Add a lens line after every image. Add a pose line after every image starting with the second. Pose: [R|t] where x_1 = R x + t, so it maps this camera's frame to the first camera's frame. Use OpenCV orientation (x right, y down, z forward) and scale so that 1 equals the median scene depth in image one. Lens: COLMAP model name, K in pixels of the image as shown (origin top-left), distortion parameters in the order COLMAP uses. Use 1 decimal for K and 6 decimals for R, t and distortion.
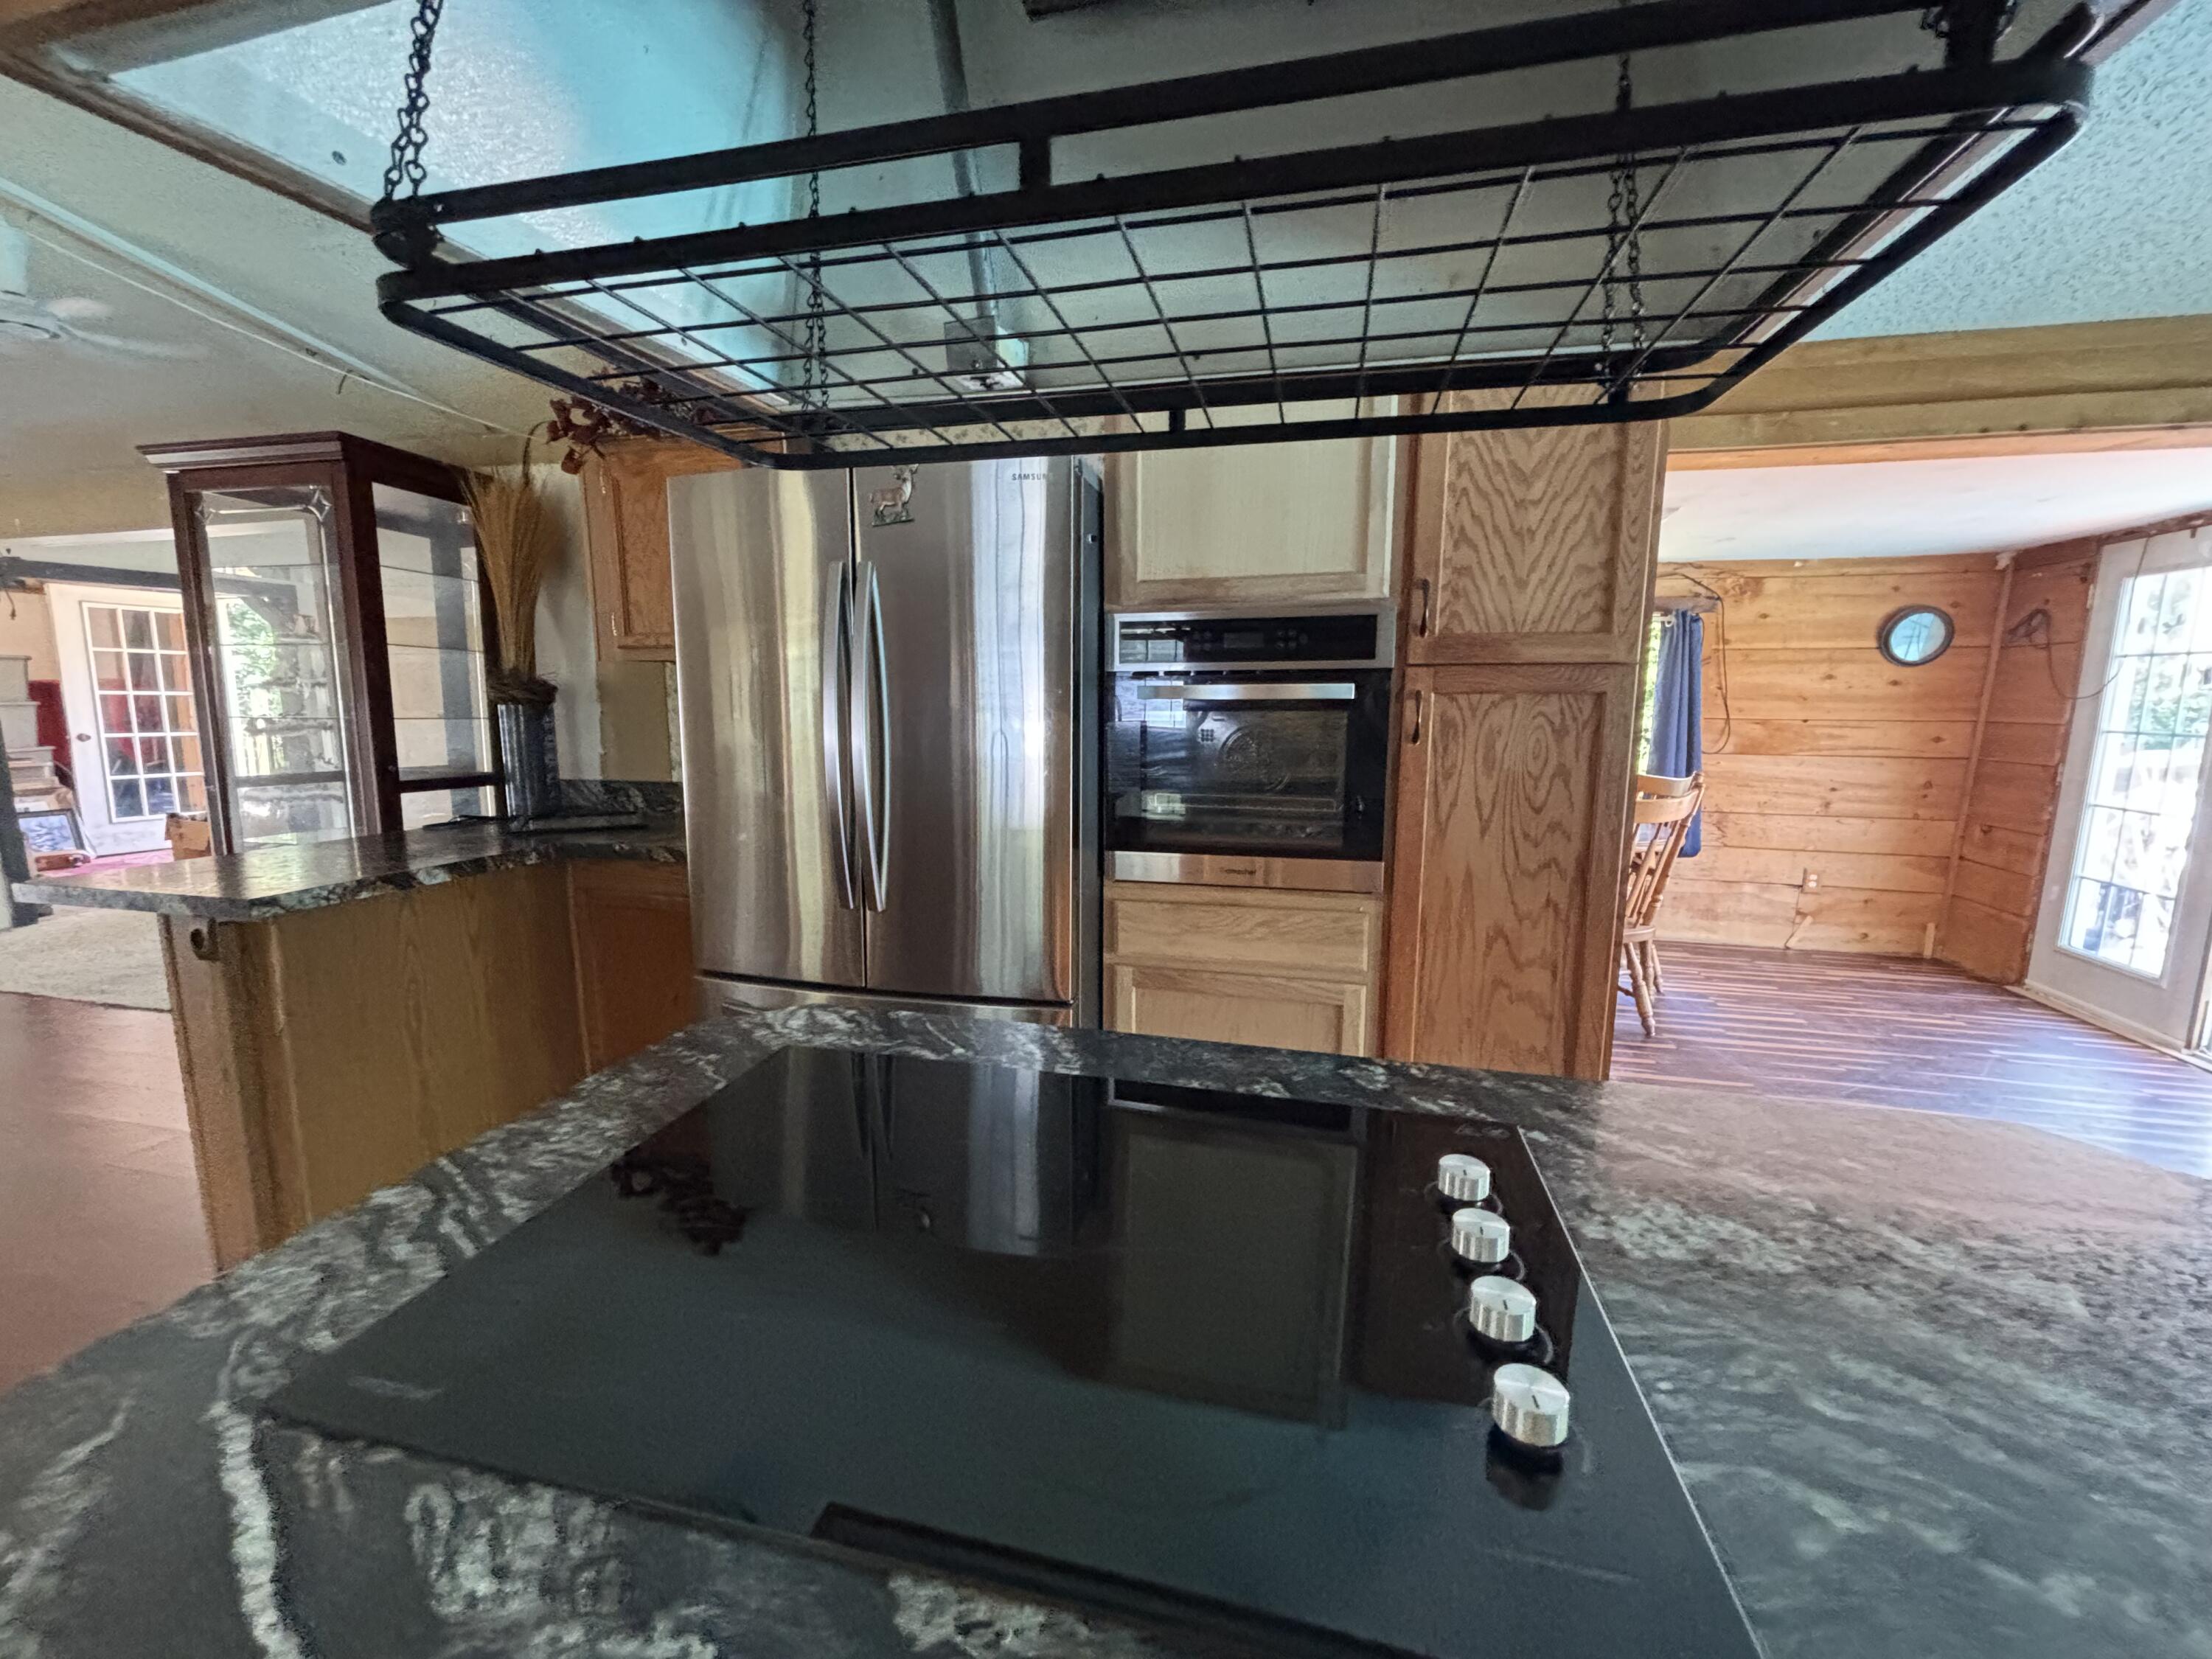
lens RADIAL K [[900.5, 0, 1104.5], [0, 900.5, 827.2], [0, 0, 1]] dist [0.000518, 0.000665]
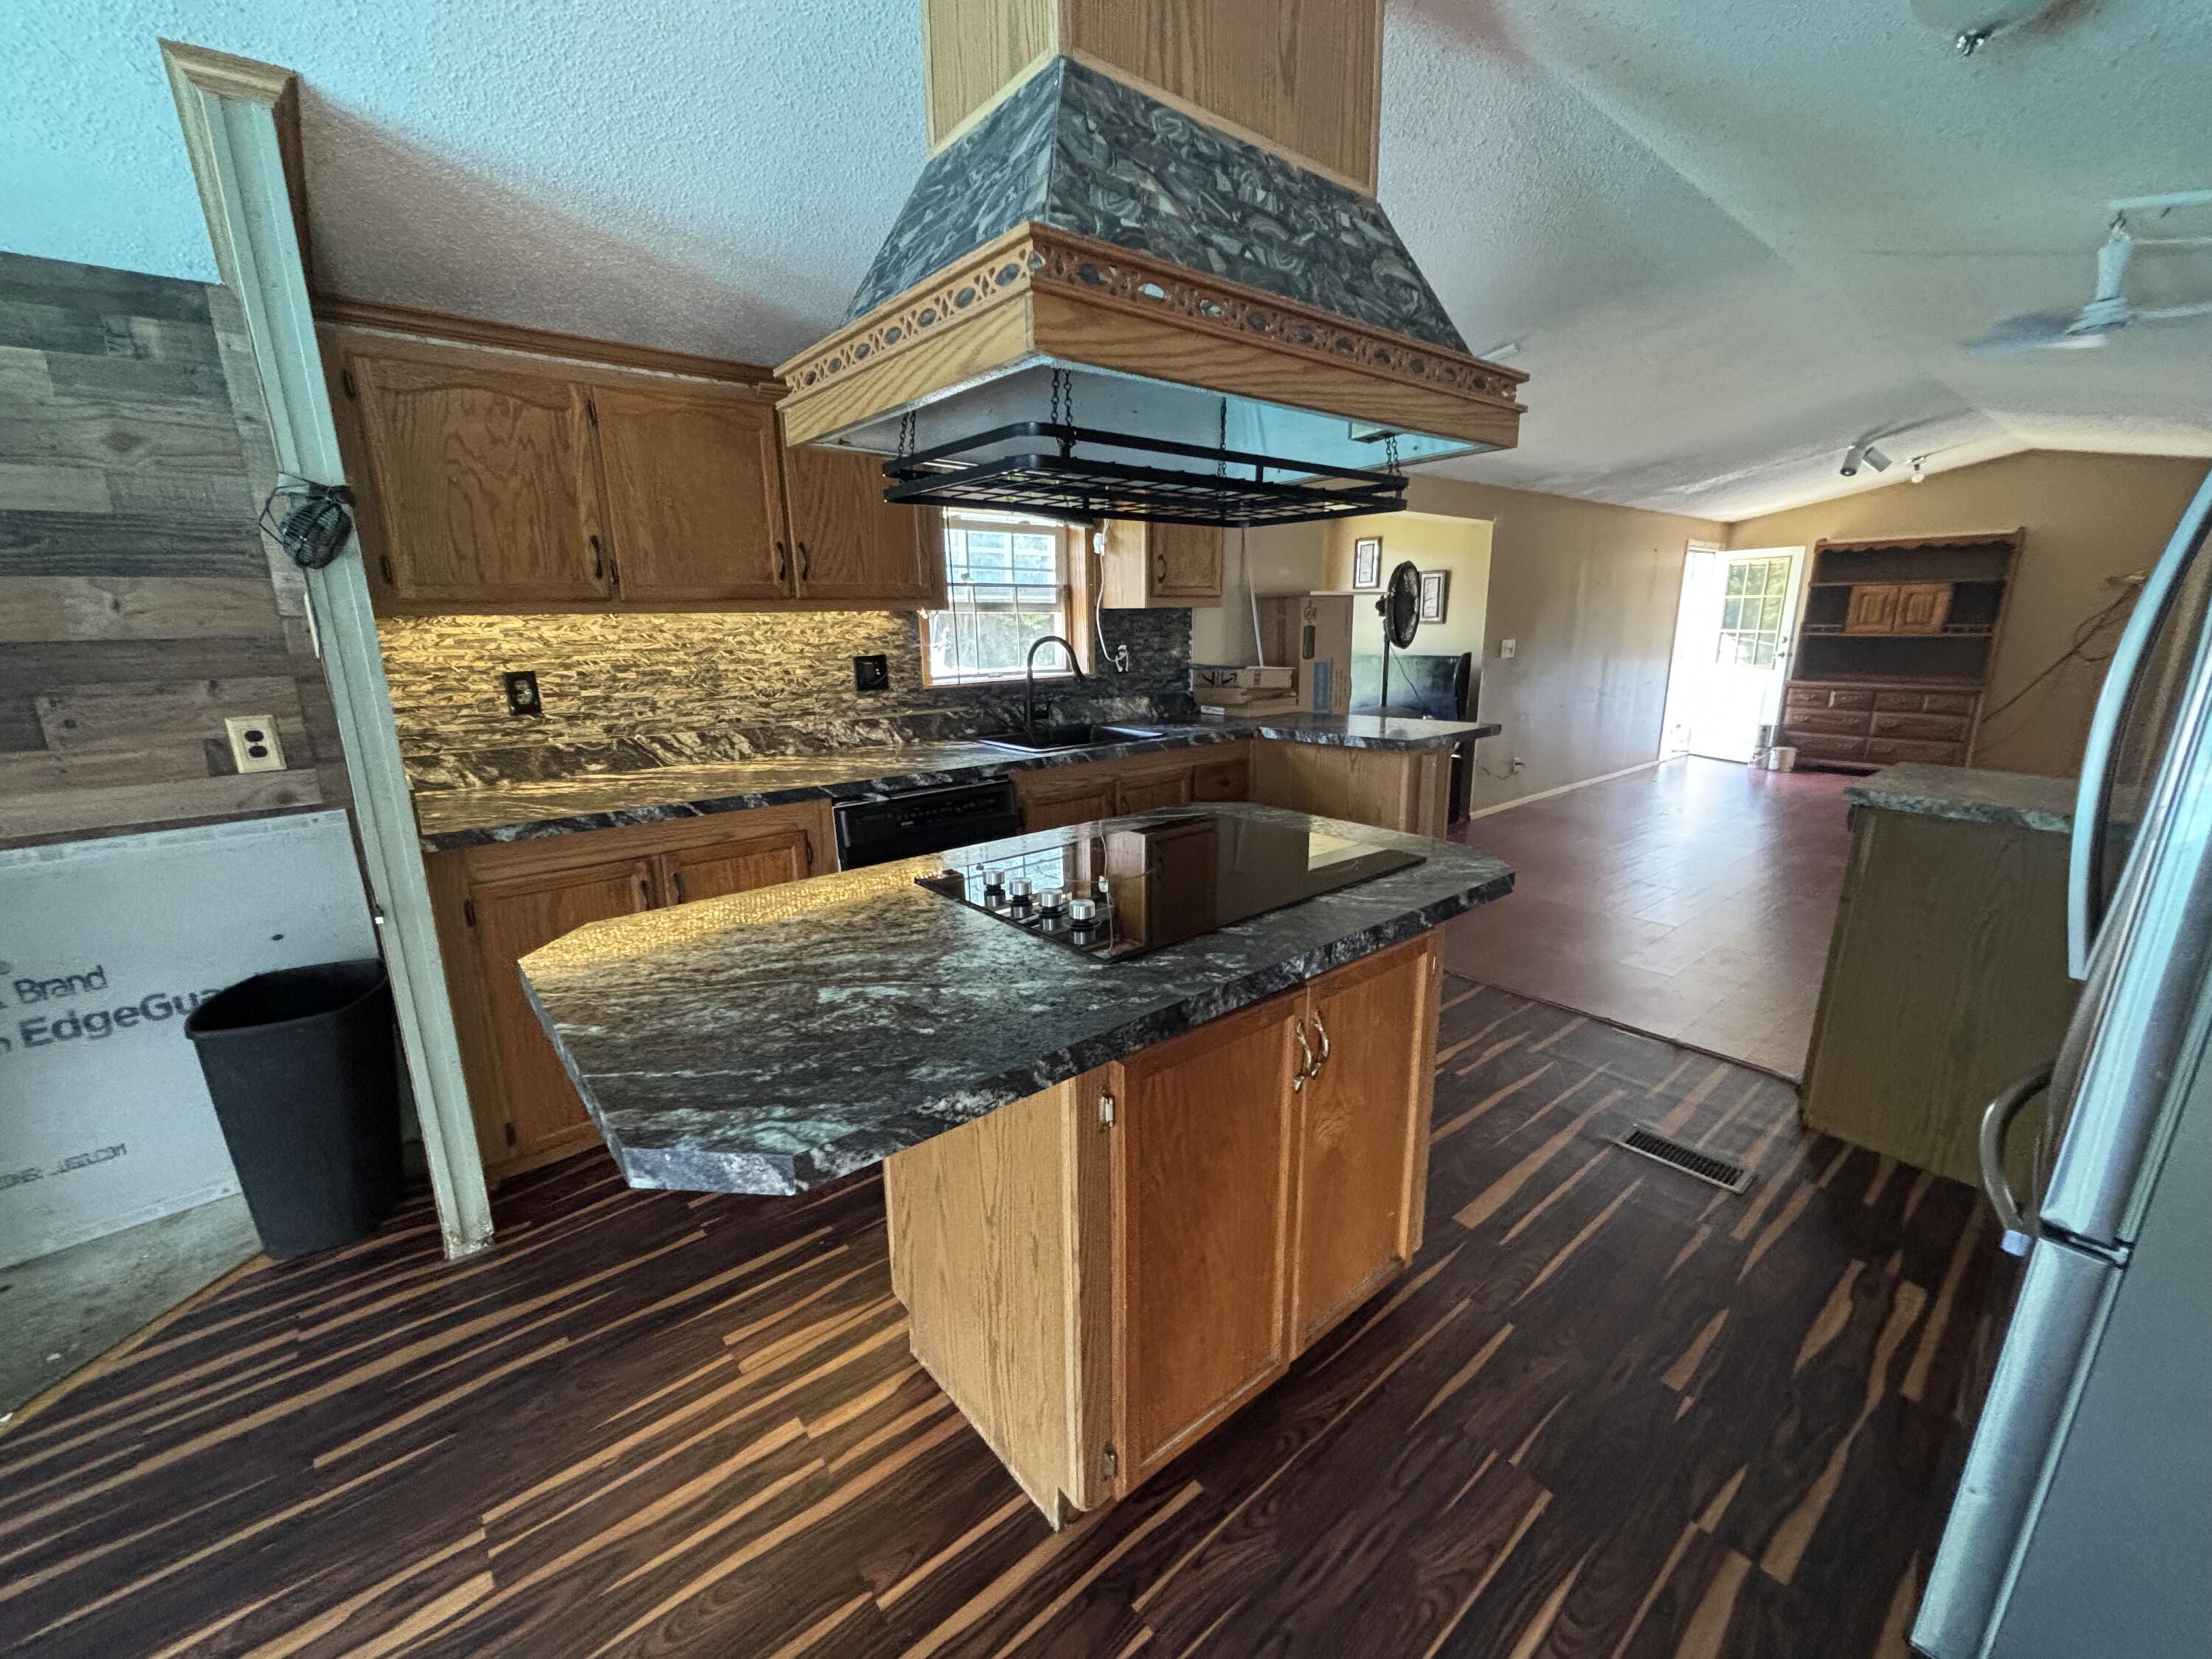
lens RADIAL K [[900.5, 0, 1101.0], [0, 900.5, 829.5], [0, 0, 1]] dist [0.000518, 0.000665]
pose [[-0.600410, 0.187851, -0.777316, 0.655772], [-0.116472, 0.941112, 0.317400, -0.132073], [0.791165, 0.281105, -0.543173, 0.732479]]
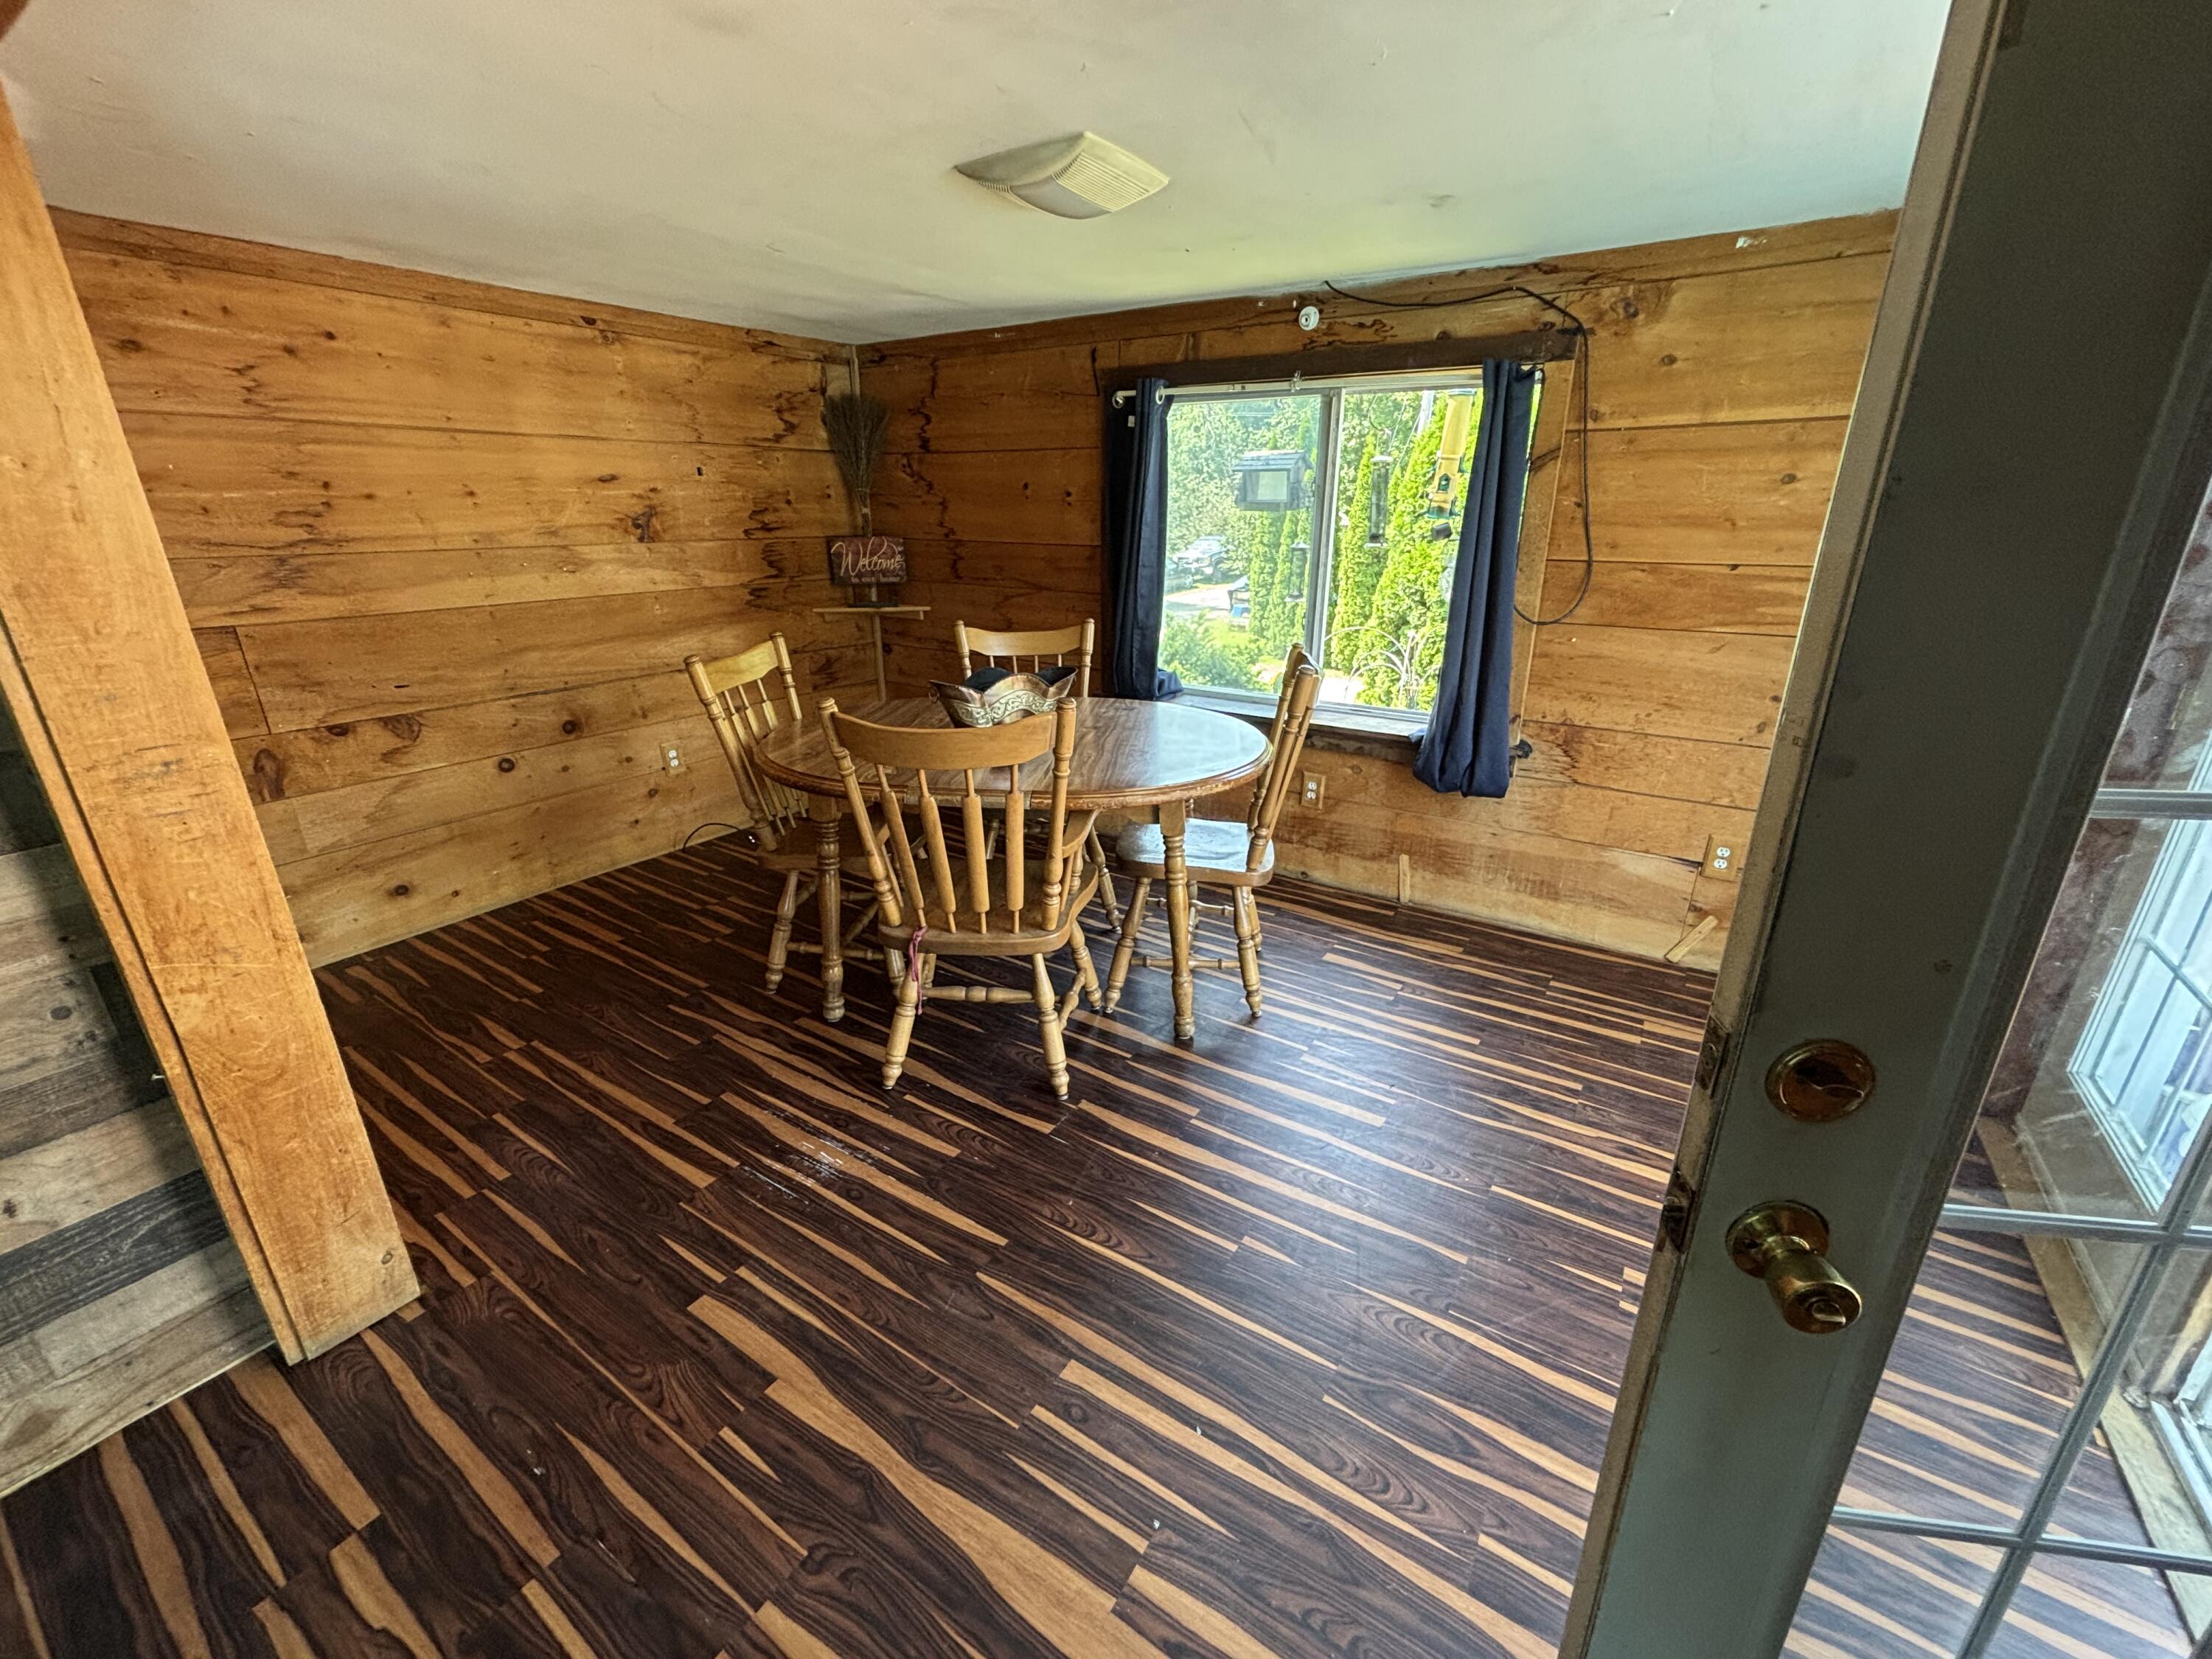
lens RADIAL K [[900.5, 0, 1101.6], [0, 900.5, 826.2], [0, 0, 1]] dist [0.000518, 0.000665]
pose [[0.938389, 0.102164, -0.330133, 1.512985], [-0.037240, 0.979634, 0.197308, -0.144752], [0.343568, -0.172858, 0.923083, 0.859992]]
